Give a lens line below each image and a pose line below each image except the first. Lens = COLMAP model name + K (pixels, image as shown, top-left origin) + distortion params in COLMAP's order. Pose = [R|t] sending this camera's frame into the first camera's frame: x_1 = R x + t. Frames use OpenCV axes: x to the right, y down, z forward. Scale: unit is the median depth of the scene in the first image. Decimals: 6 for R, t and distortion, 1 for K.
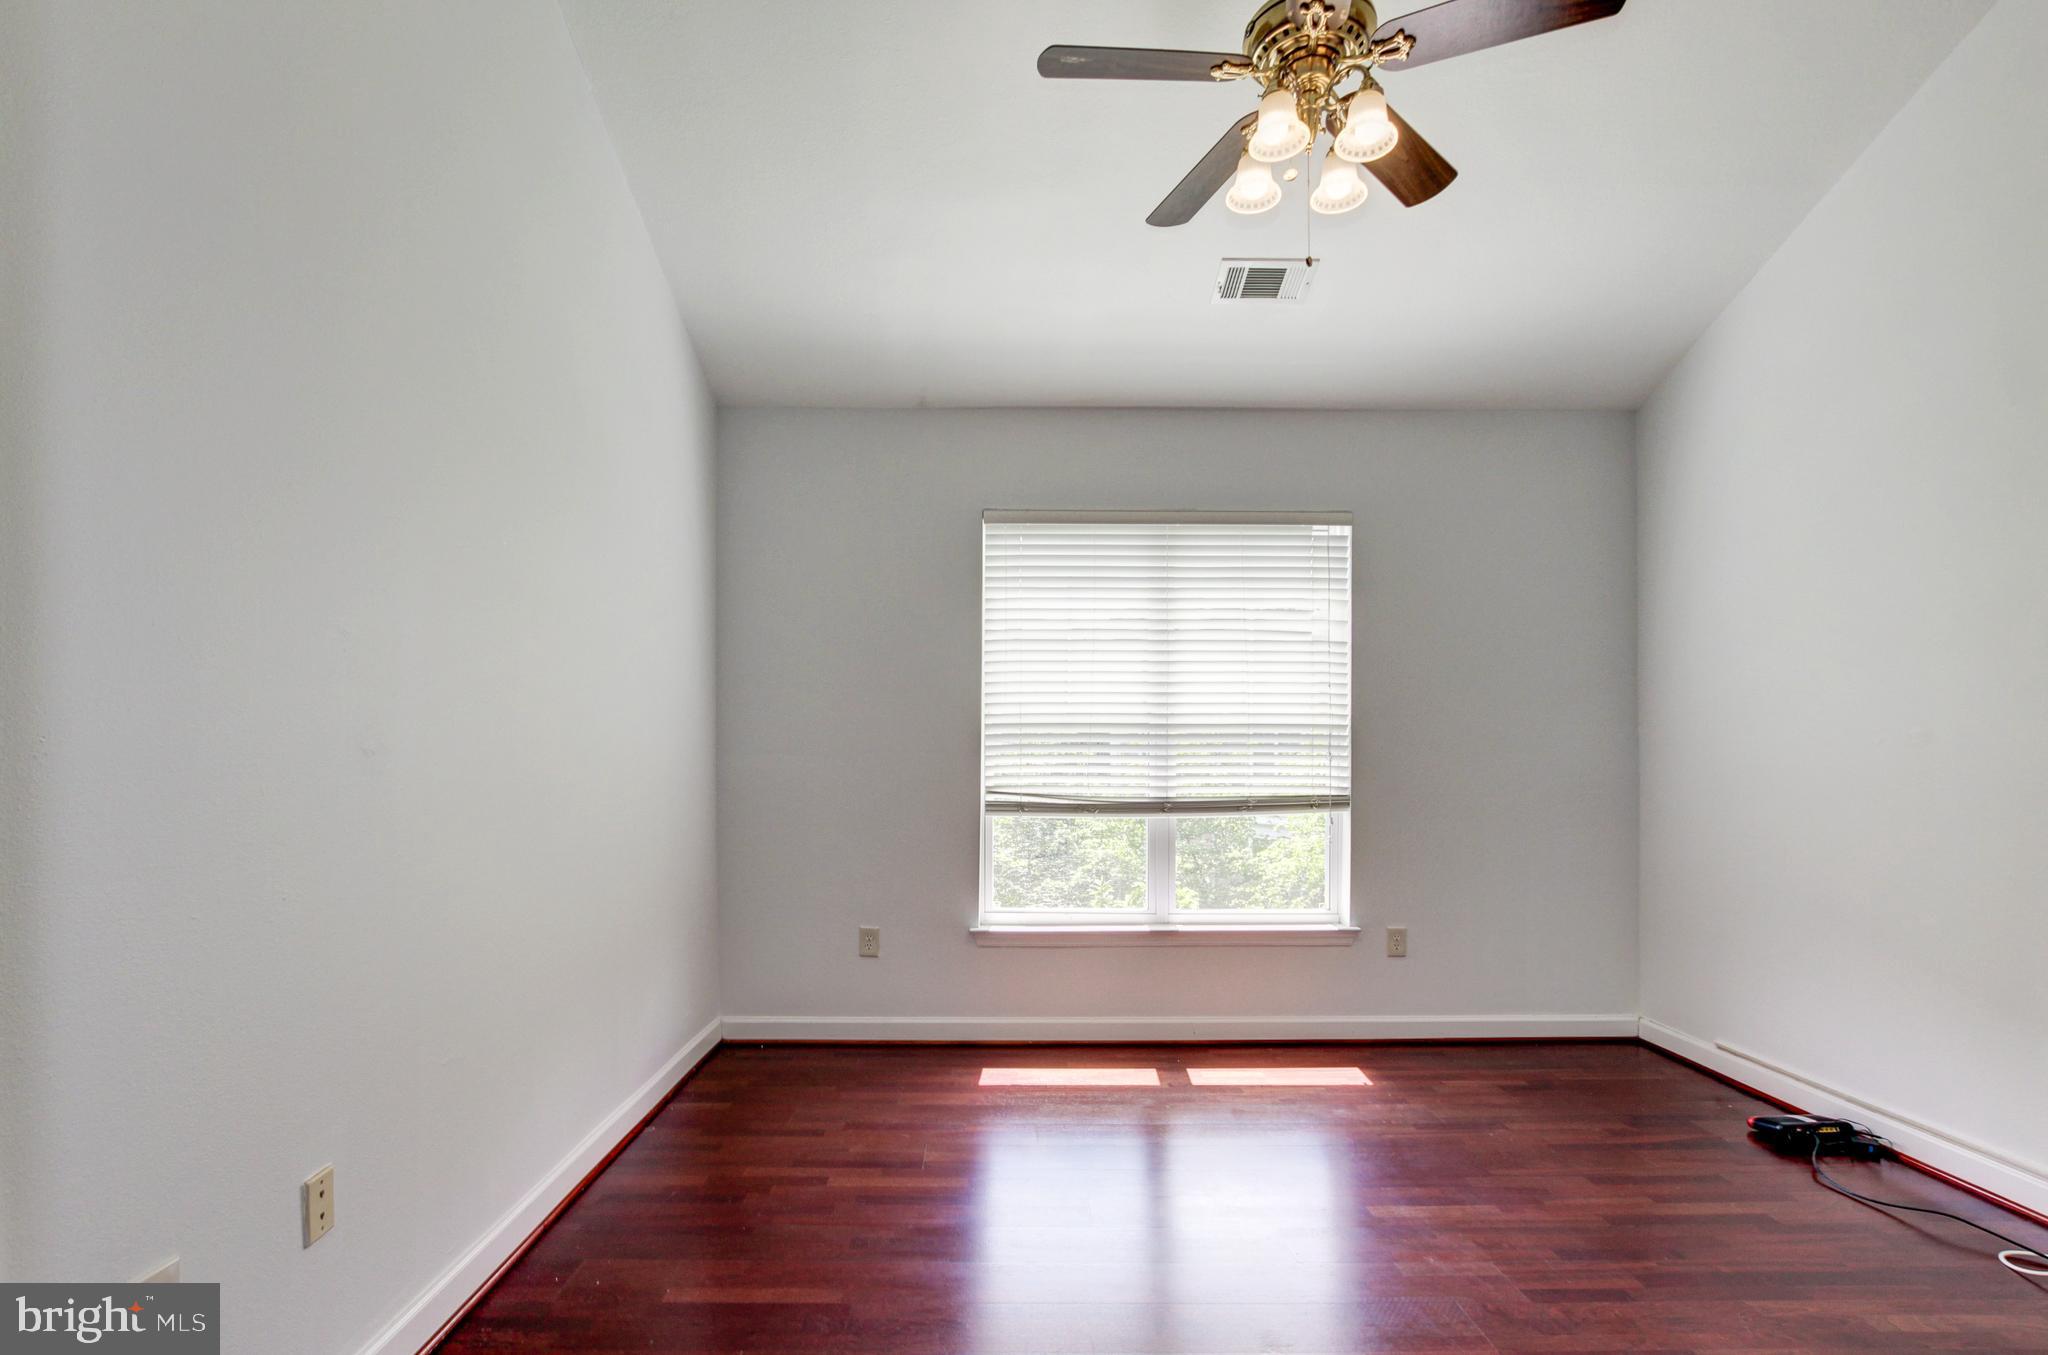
lens RADIAL K [[961.6, 0, 980.2], [0, 961.6, 778.9], [0, 0, 1]] dist [-0.013882, 0.004508]
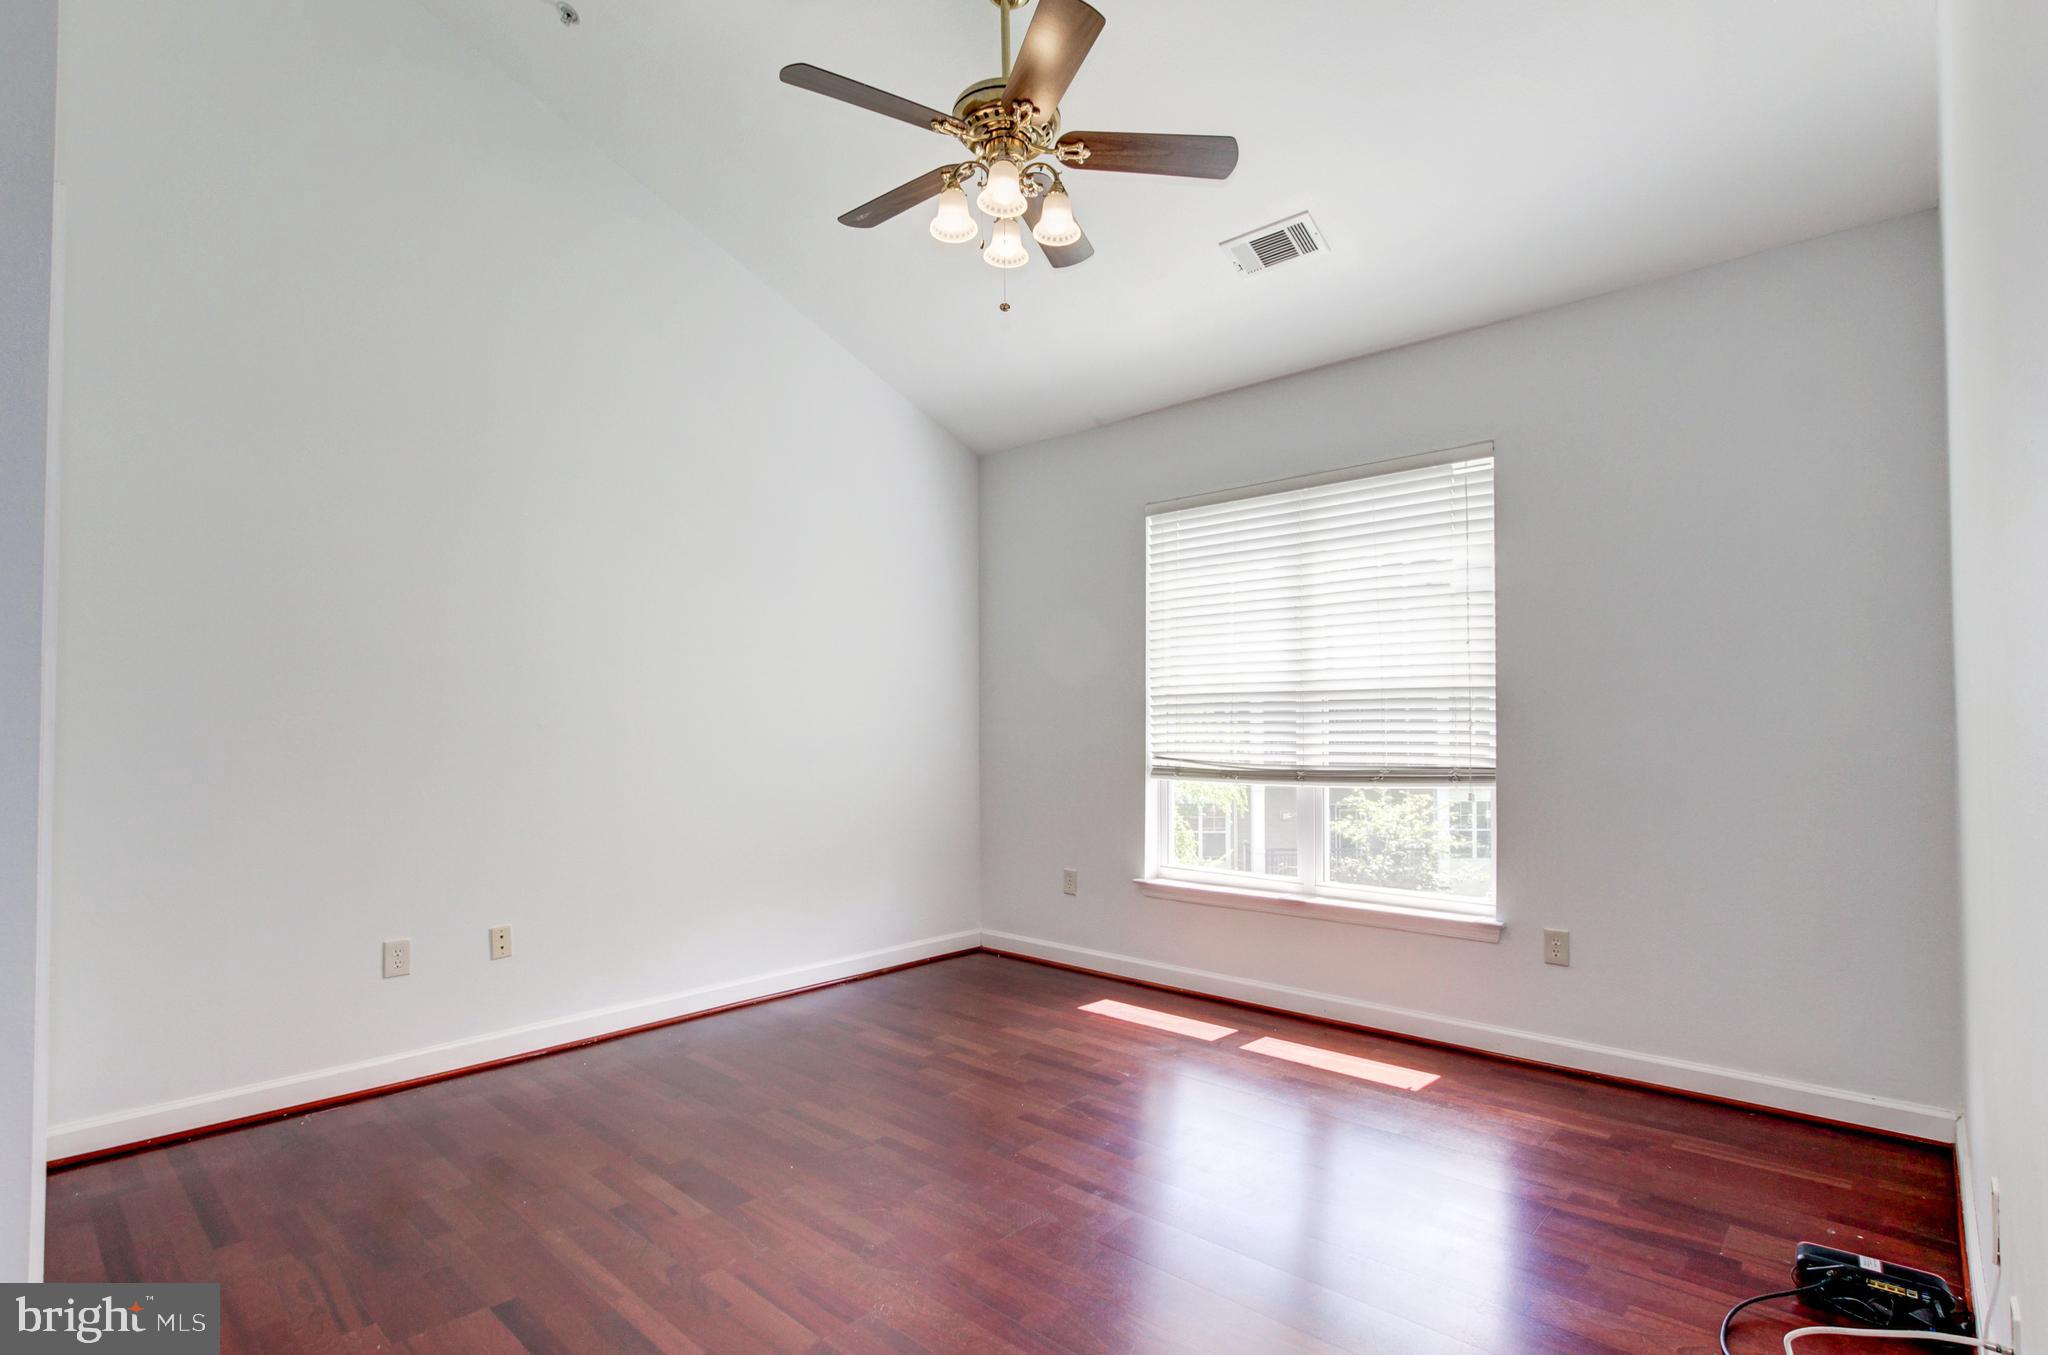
lens RADIAL K [[961.6, 0, 1031.8], [0, 961.6, 730.5], [0, 0, 1]] dist [-0.013882, 0.004508]
pose [[0.747855, -0.001122, -0.663862, 0.644150], [-0.010997, 0.999840, -0.014079, 0.000235], [0.663771, 0.017830, 0.747723, 0.080319]]
